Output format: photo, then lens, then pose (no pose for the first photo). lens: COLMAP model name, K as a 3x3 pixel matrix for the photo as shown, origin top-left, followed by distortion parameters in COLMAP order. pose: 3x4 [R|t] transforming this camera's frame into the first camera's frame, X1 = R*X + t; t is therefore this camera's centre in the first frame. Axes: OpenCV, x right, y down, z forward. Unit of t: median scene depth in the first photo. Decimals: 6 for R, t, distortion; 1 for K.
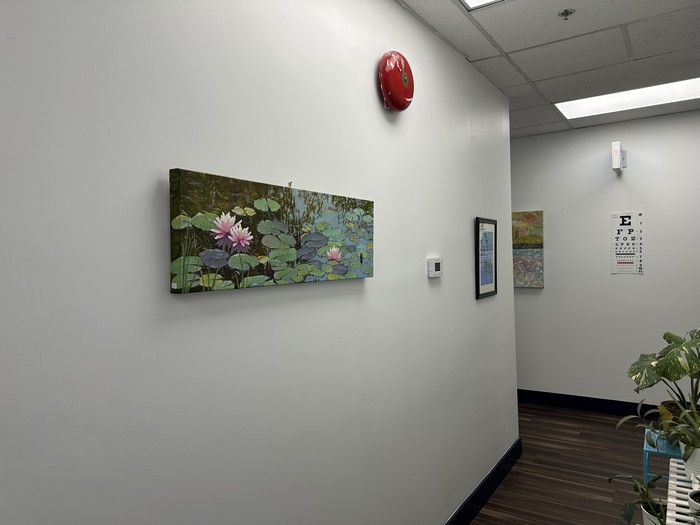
lens RADIAL K [[495.7, 0, 345.2], [0, 495.7, 261.9], [0, 0, 1]] dist [0.095967, -0.104492]
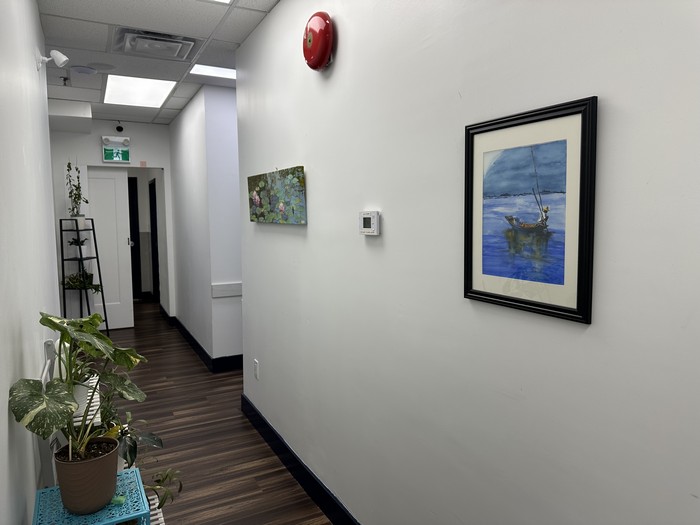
lens RADIAL K [[495.7, 0, 345.2], [0, 495.7, 261.9], [0, 0, 1]] dist [0.095967, -0.104492]
pose [[-0.488526, 0.110616, -0.865509, 1.255139], [0.006863, 0.992388, 0.122958, -0.035623], [0.872522, 0.054129, -0.485567, 1.916312]]
